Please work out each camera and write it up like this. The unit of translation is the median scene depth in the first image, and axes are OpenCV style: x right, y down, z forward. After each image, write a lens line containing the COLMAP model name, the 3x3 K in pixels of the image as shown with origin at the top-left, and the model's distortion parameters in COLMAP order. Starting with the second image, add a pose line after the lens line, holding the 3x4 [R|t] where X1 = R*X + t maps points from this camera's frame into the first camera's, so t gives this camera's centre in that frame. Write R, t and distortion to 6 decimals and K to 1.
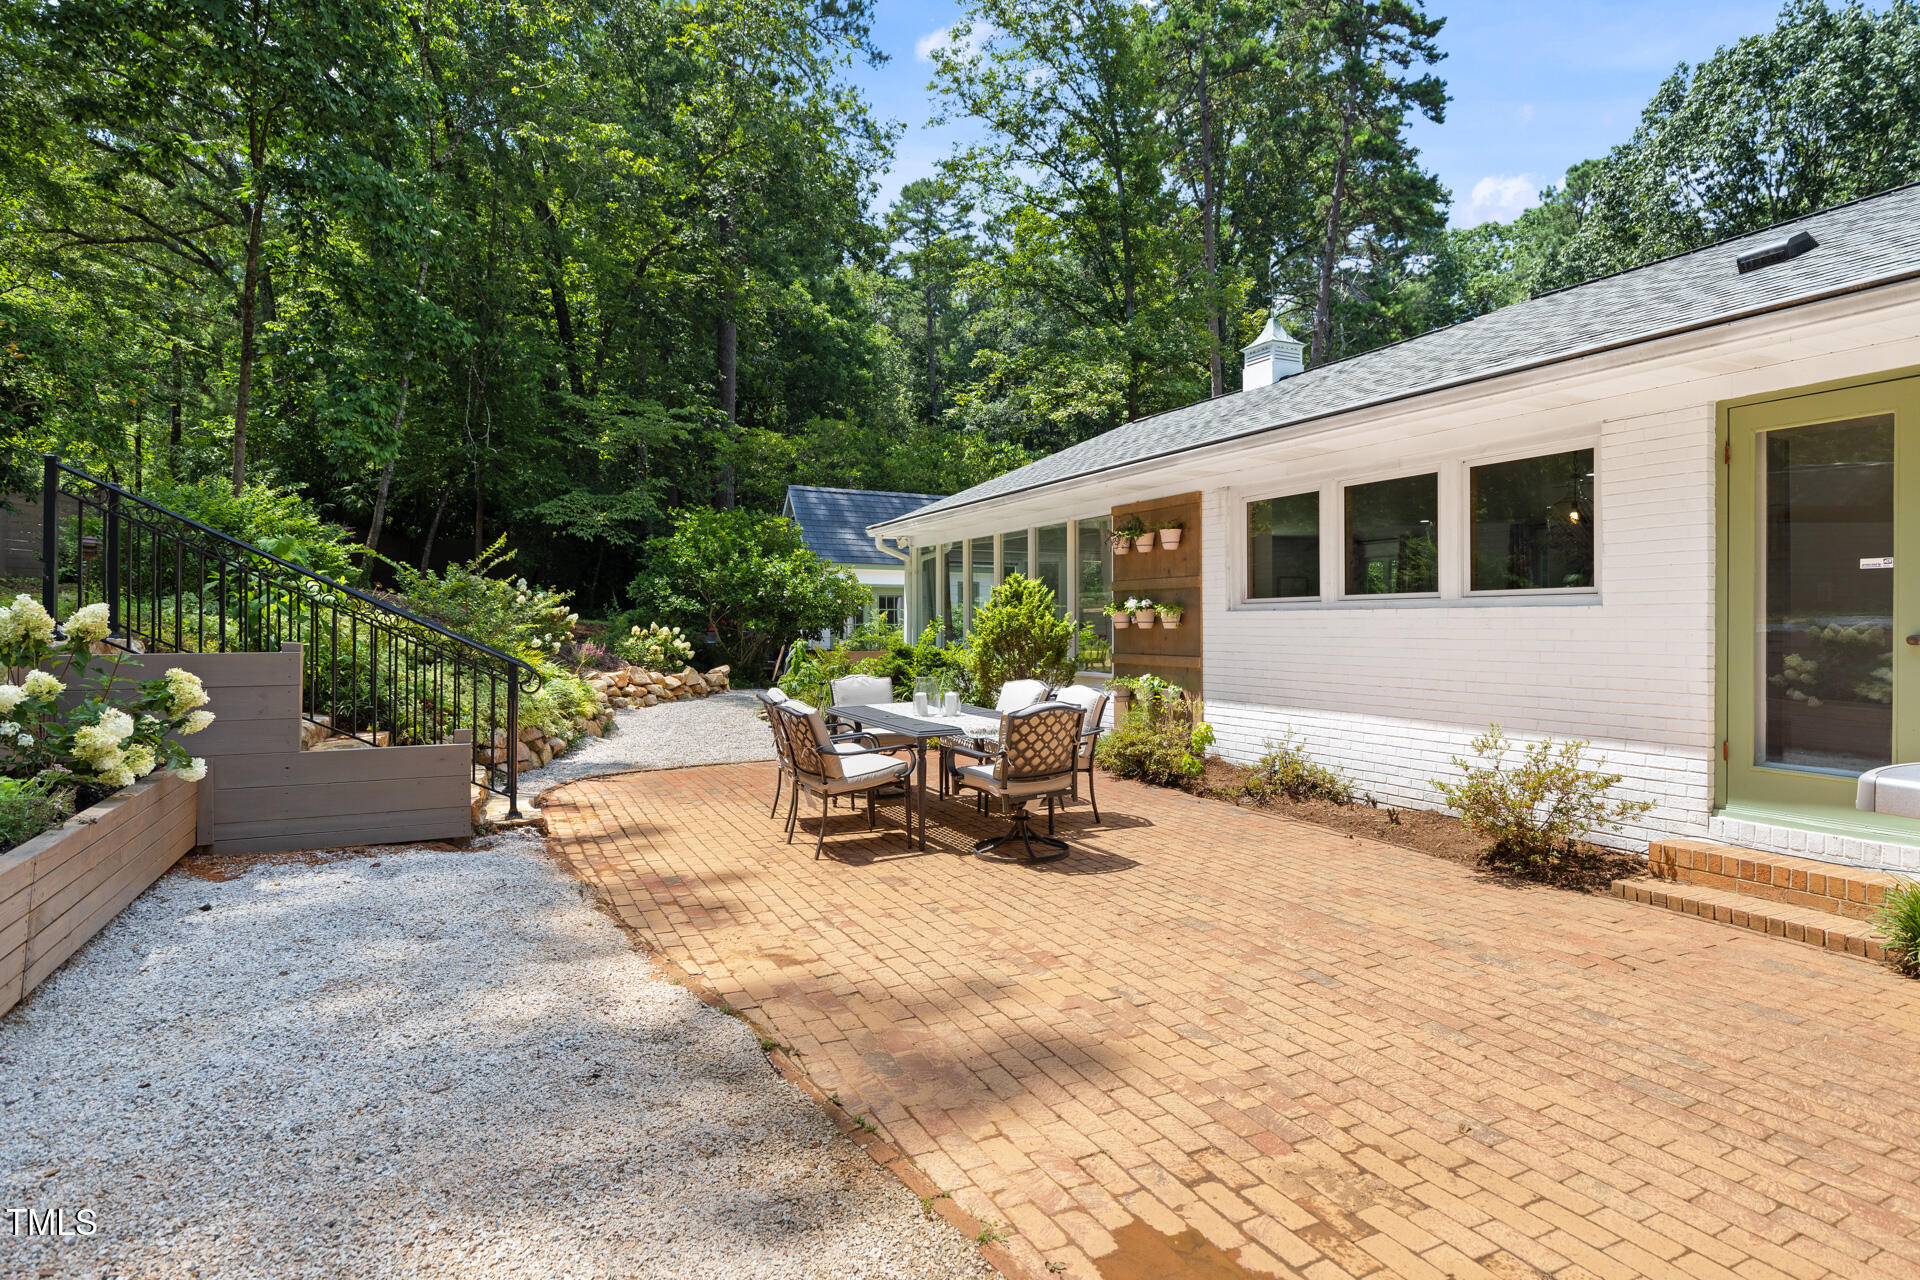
lens RADIAL K [[1030.0, 0, 954.5], [0, 1030.0, 637.4], [0, 0, 1]] dist [0.007665, -0.000917]
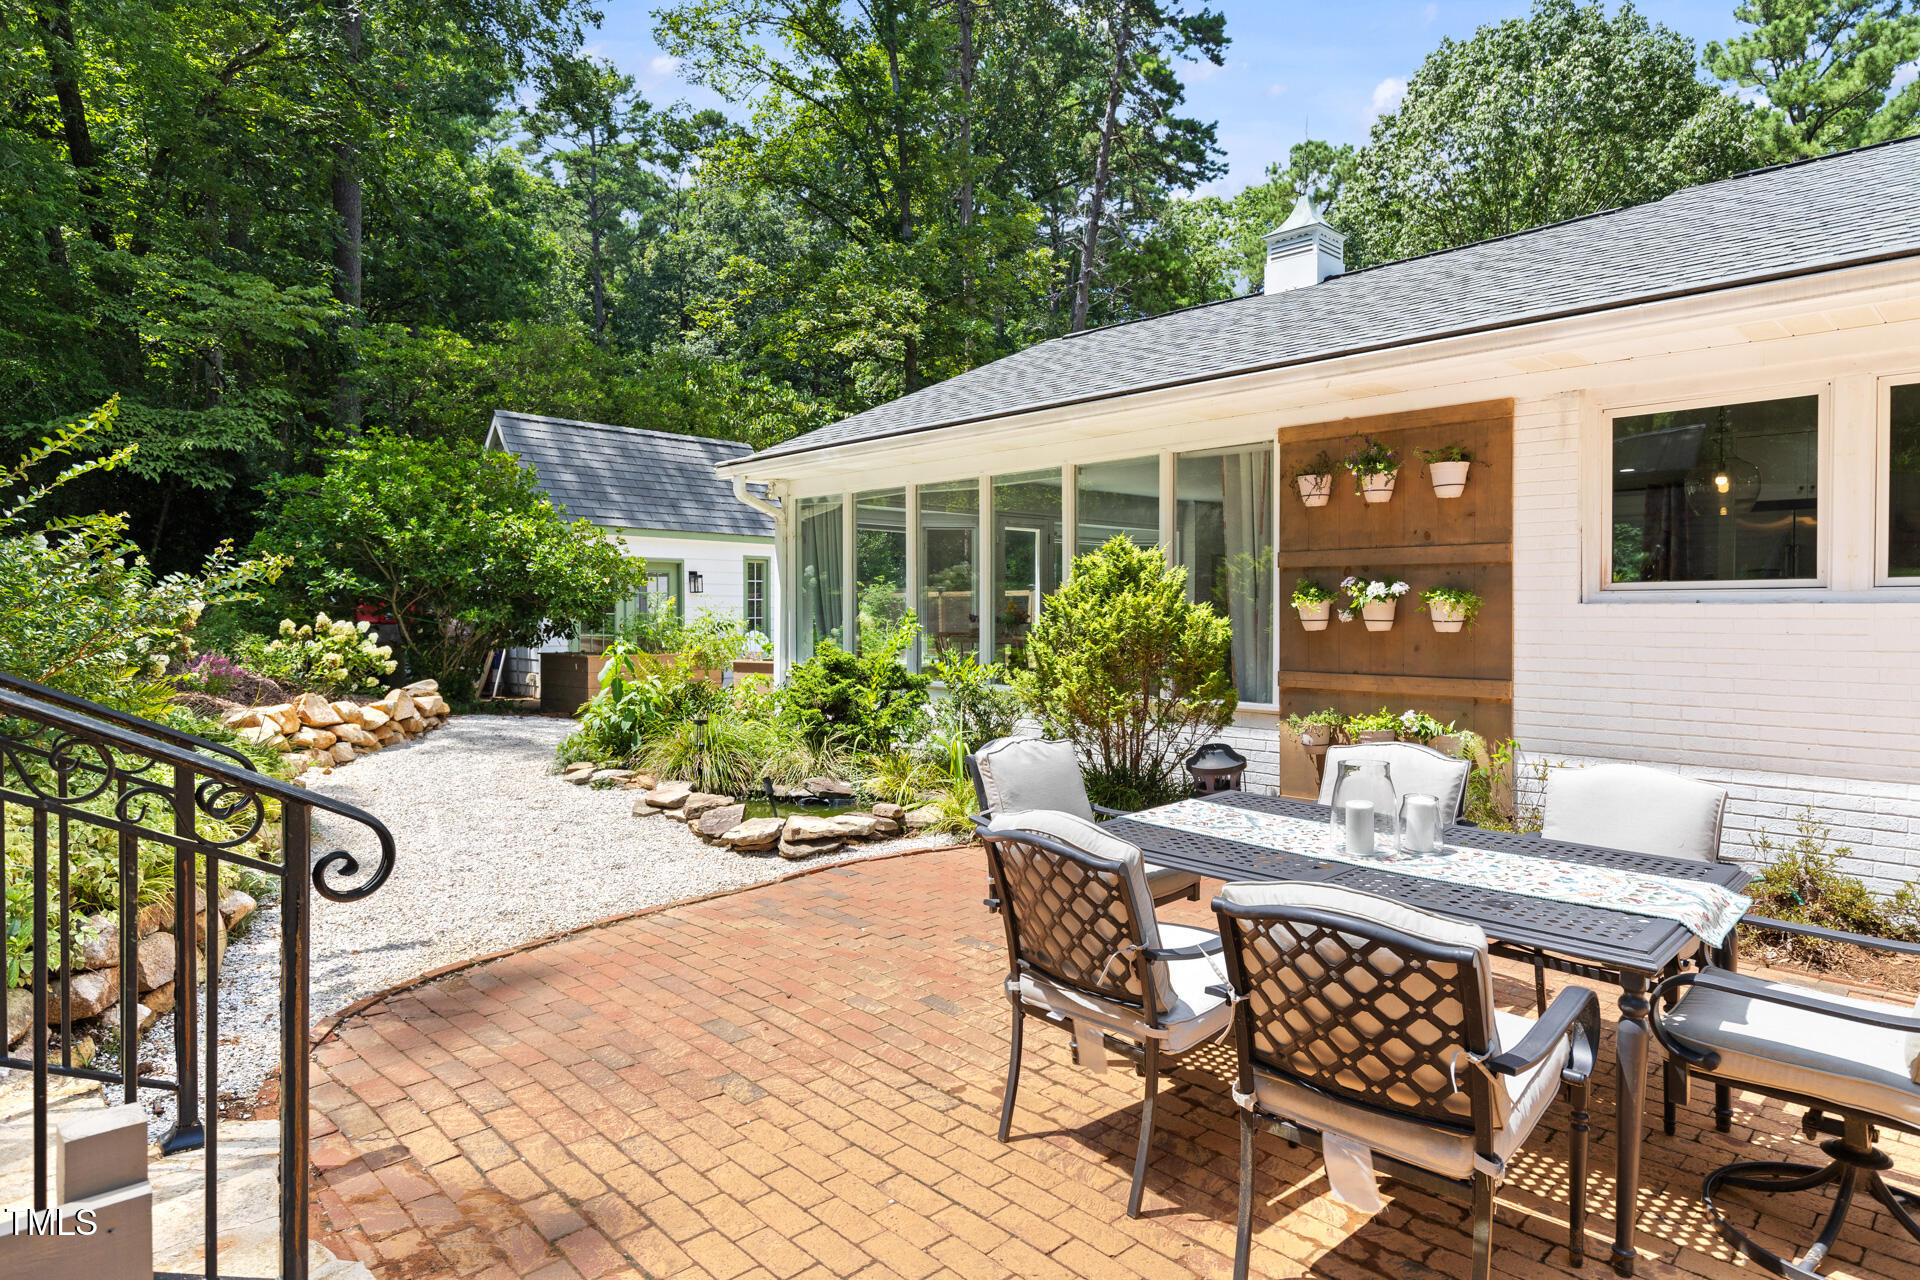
lens RADIAL K [[1137.1, 0, 964.5], [0, 1137.1, 633.9], [0, 0, 1]] dist [0.014831, -0.003580]
pose [[0.951134, -0.002805, 0.308767, -0.119837], [0.000390, 0.999969, 0.007882, -0.006267], [-0.308779, -0.007376, 0.951105, 0.221766]]
